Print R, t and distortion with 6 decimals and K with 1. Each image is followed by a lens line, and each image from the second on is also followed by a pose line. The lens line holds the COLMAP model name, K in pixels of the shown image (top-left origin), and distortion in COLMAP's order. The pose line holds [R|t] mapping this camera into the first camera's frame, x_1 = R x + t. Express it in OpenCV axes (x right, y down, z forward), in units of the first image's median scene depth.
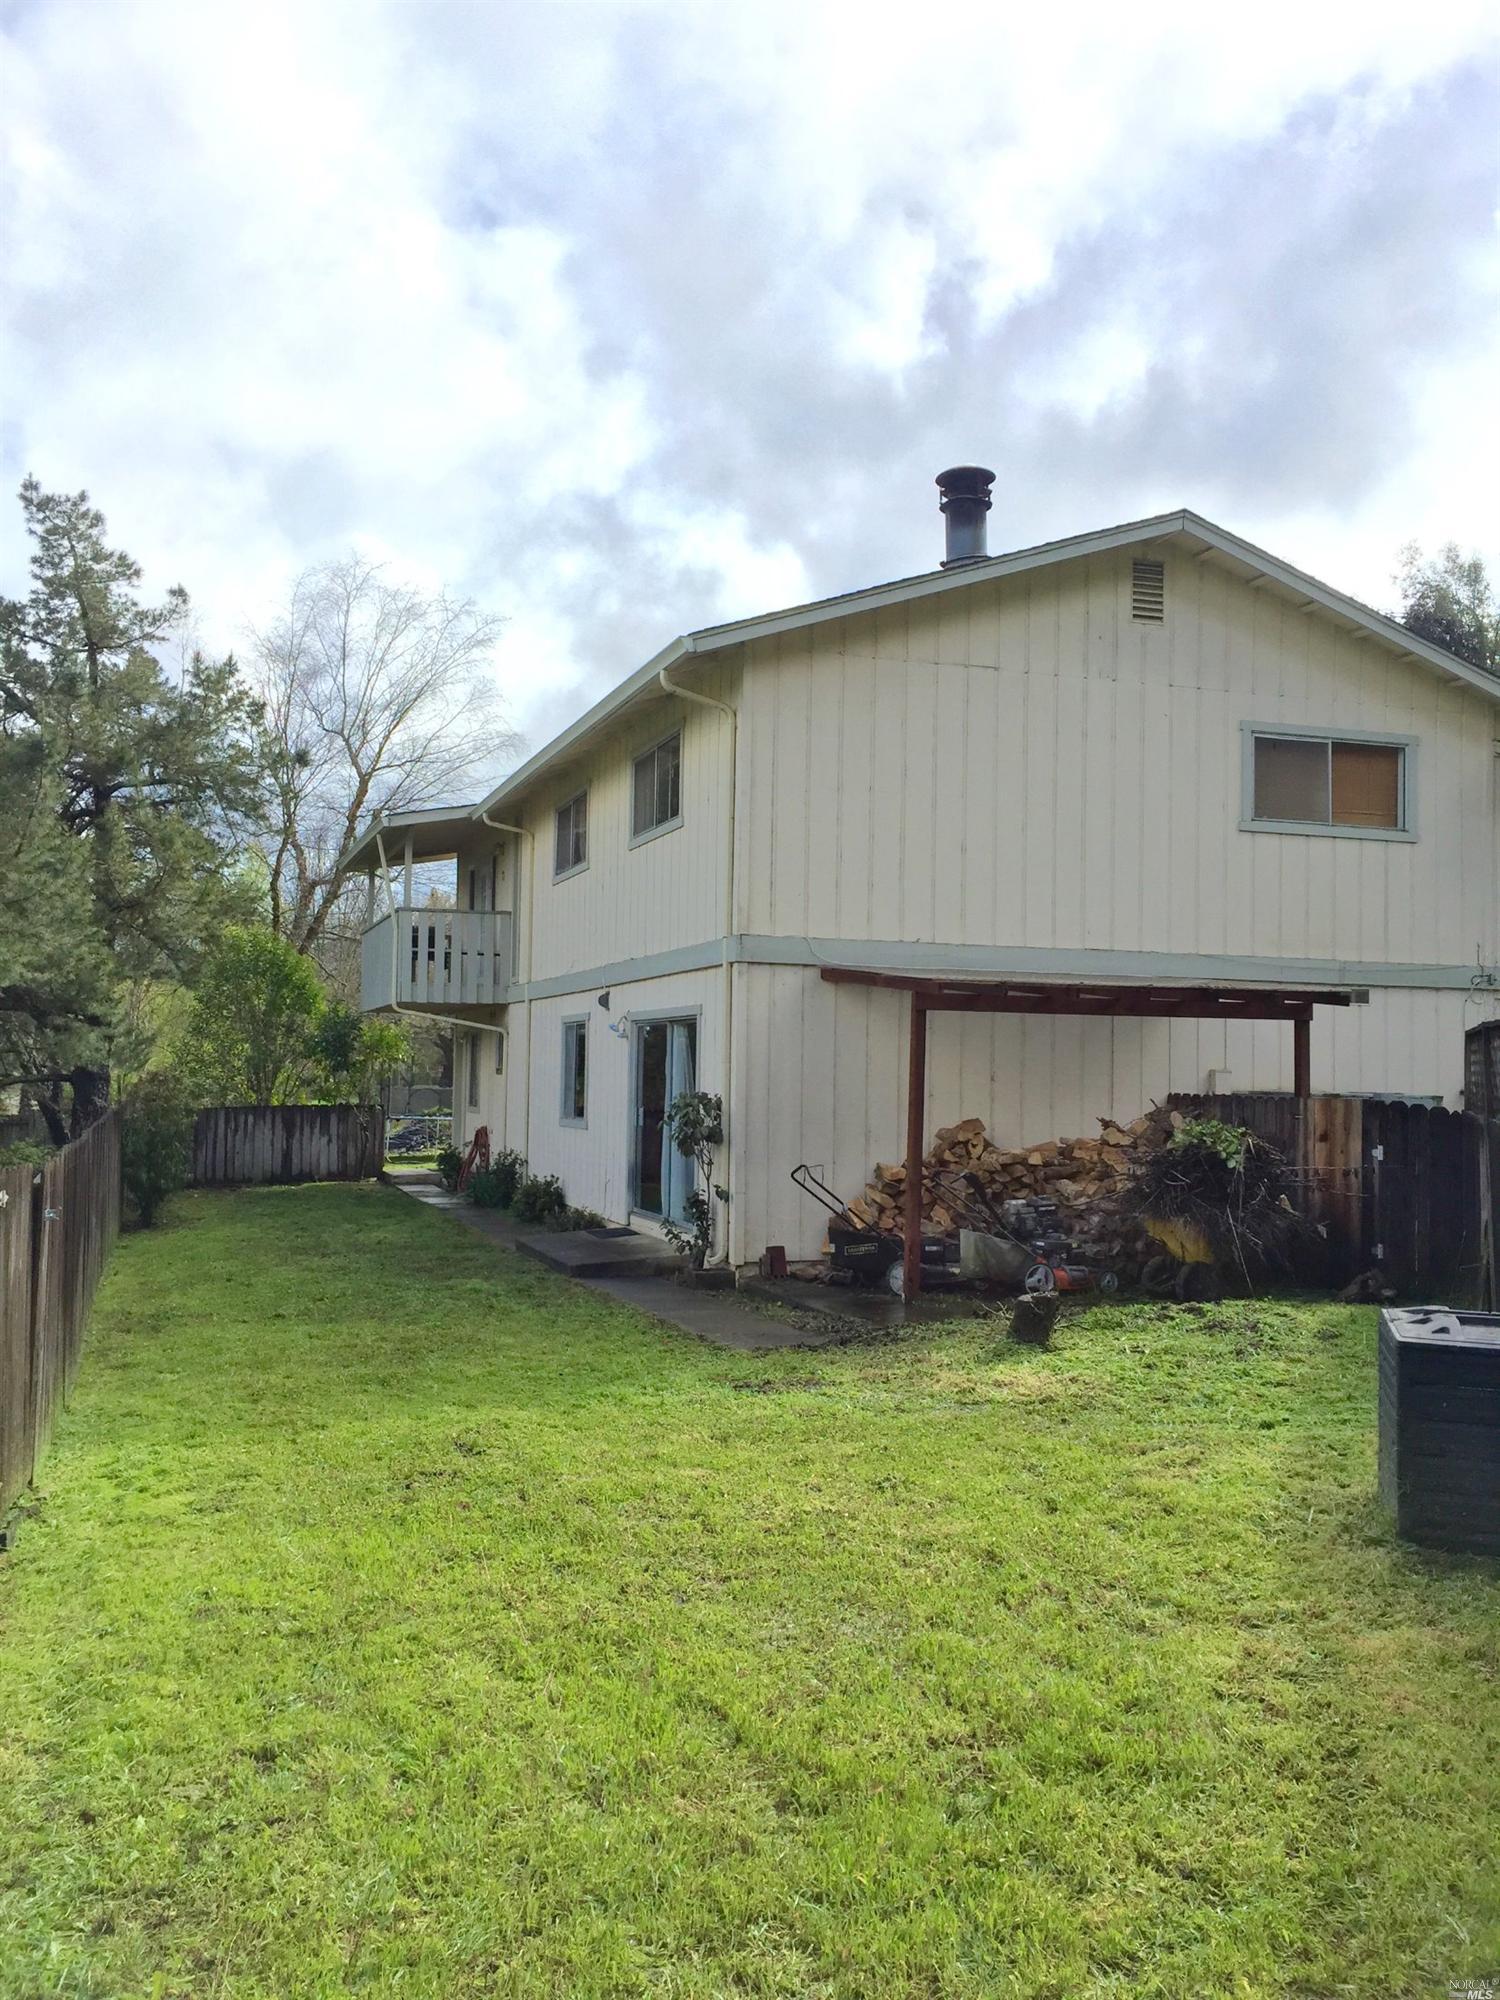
lens RADIAL K [[1699.9, 0, 749.7], [0, 1699.9, 999.8], [0, 0, 1]] dist [-0.012132, -0.001236]
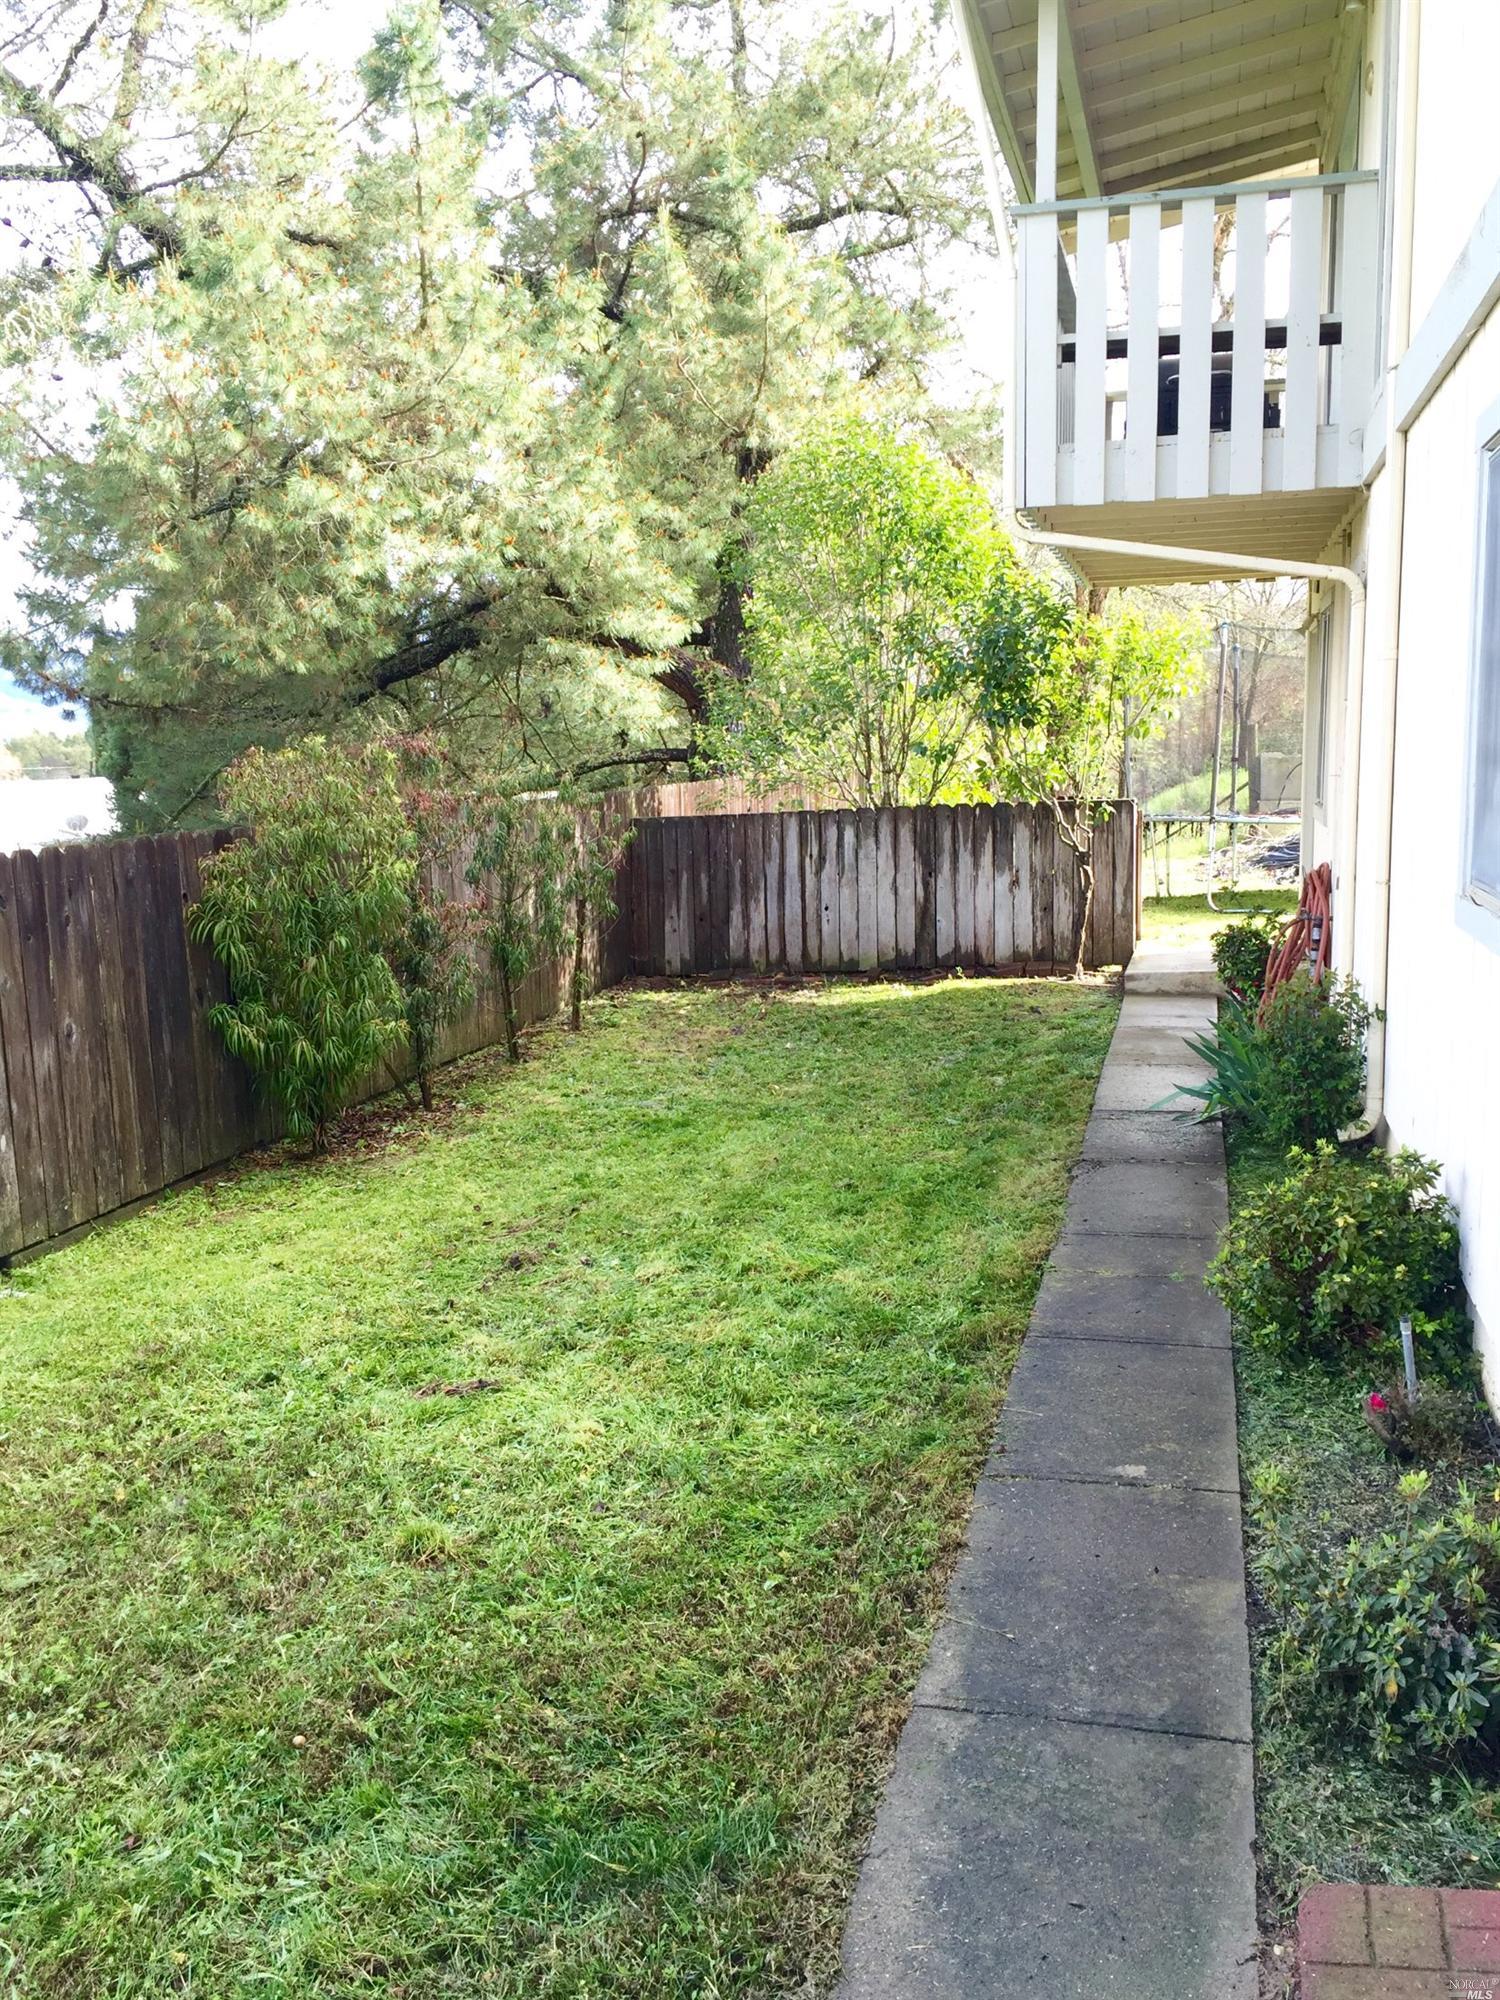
lens RADIAL K [[1699.9, 0, 745.6], [0, 1699.9, 994.0], [0, 0, 1]] dist [-0.012132, -0.001236]
pose [[0.813255, 0.054754, -0.579325, -0.045433], [0.058661, 0.982778, 0.175234, 0.029648], [0.578943, -0.176494, 0.796037, 0.603967]]
